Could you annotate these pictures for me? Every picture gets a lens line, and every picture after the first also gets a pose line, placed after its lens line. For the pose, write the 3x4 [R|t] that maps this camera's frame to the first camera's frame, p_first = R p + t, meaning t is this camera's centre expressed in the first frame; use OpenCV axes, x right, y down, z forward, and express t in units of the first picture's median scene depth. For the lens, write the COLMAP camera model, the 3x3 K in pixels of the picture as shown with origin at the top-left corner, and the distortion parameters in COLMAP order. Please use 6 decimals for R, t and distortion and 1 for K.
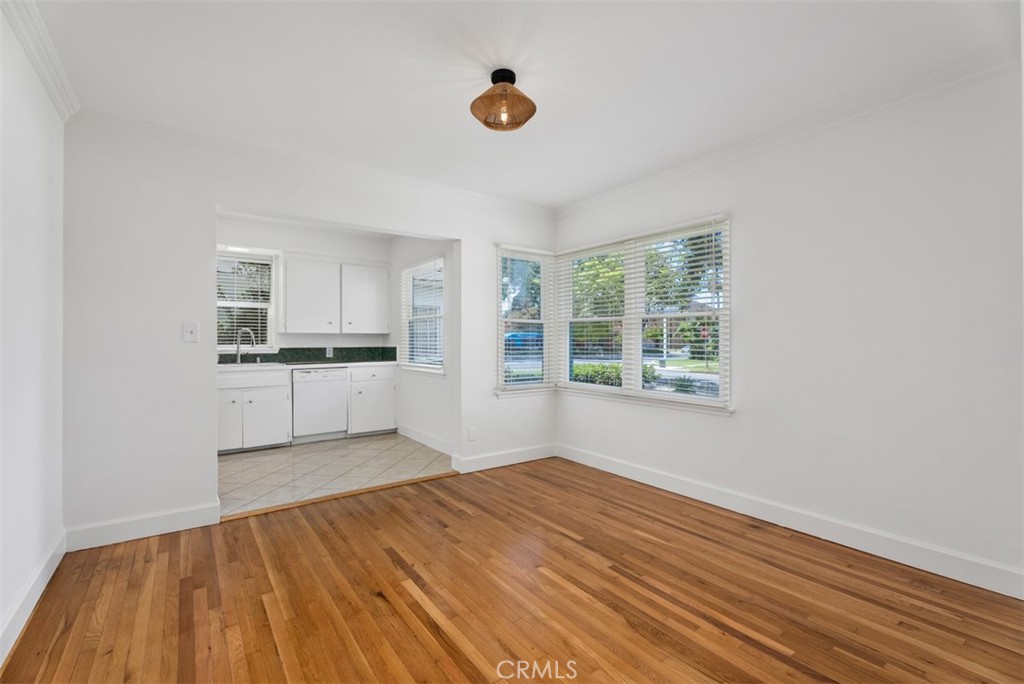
lens RADIAL K [[457.9, 0, 513.3], [0, 457.9, 340.4], [0, 0, 1]] dist [0.001590, -0.000839]
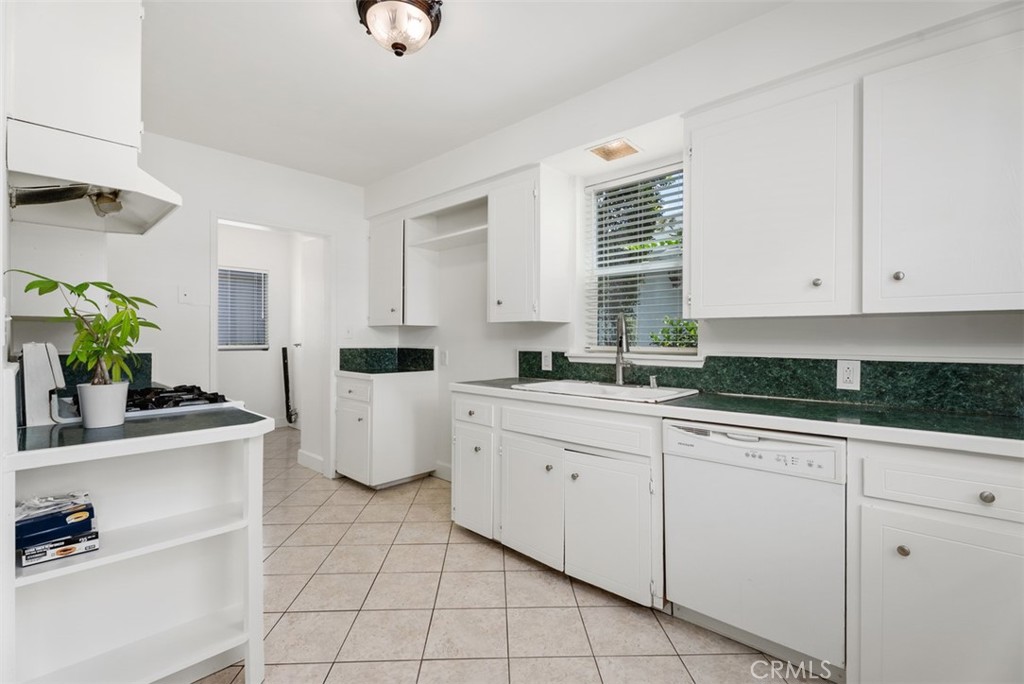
lens RADIAL K [[457.9, 0, 508.5], [0, 457.9, 340.0], [0, 0, 1]] dist [0.001590, -0.000839]
pose [[0.166279, 0.011939, -0.986006, -0.124195], [0.001955, 0.999921, 0.012438, -0.003306], [0.986077, -0.003996, 0.166242, 0.729039]]
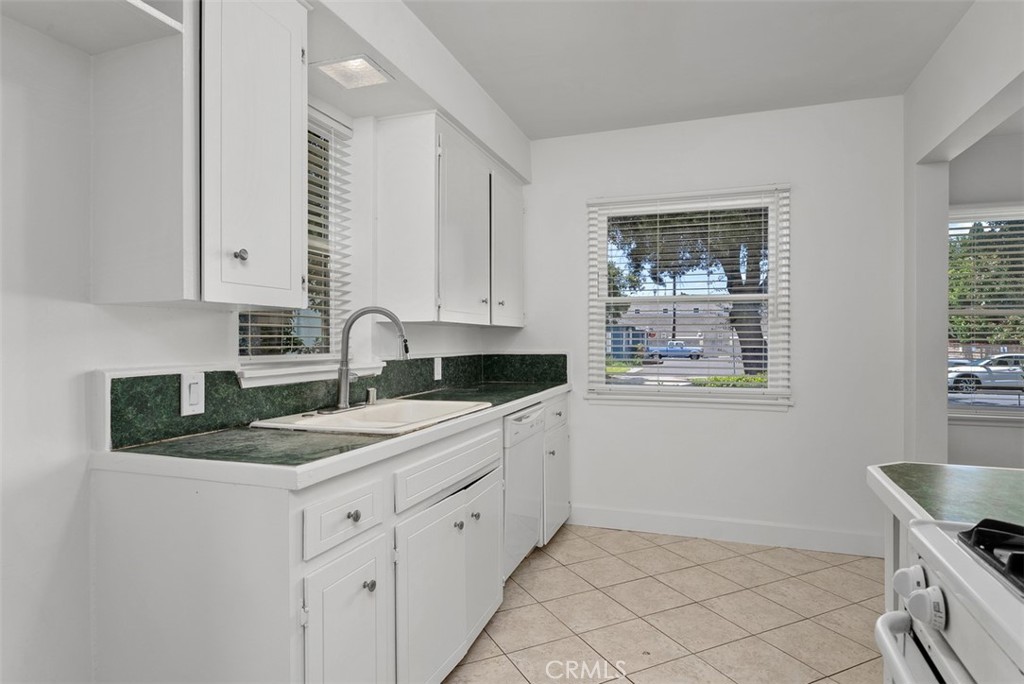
lens RADIAL K [[580.6, 0, 509.6], [0, 580.6, 339.6], [0, 0, 1]] dist [0.000187, -0.000045]
pose [[0.830317, 0.006621, 0.557252, -0.670818], [-0.007250, 0.999973, -0.001079, -0.001138], [-0.557244, -0.003144, 0.830343, 0.520898]]
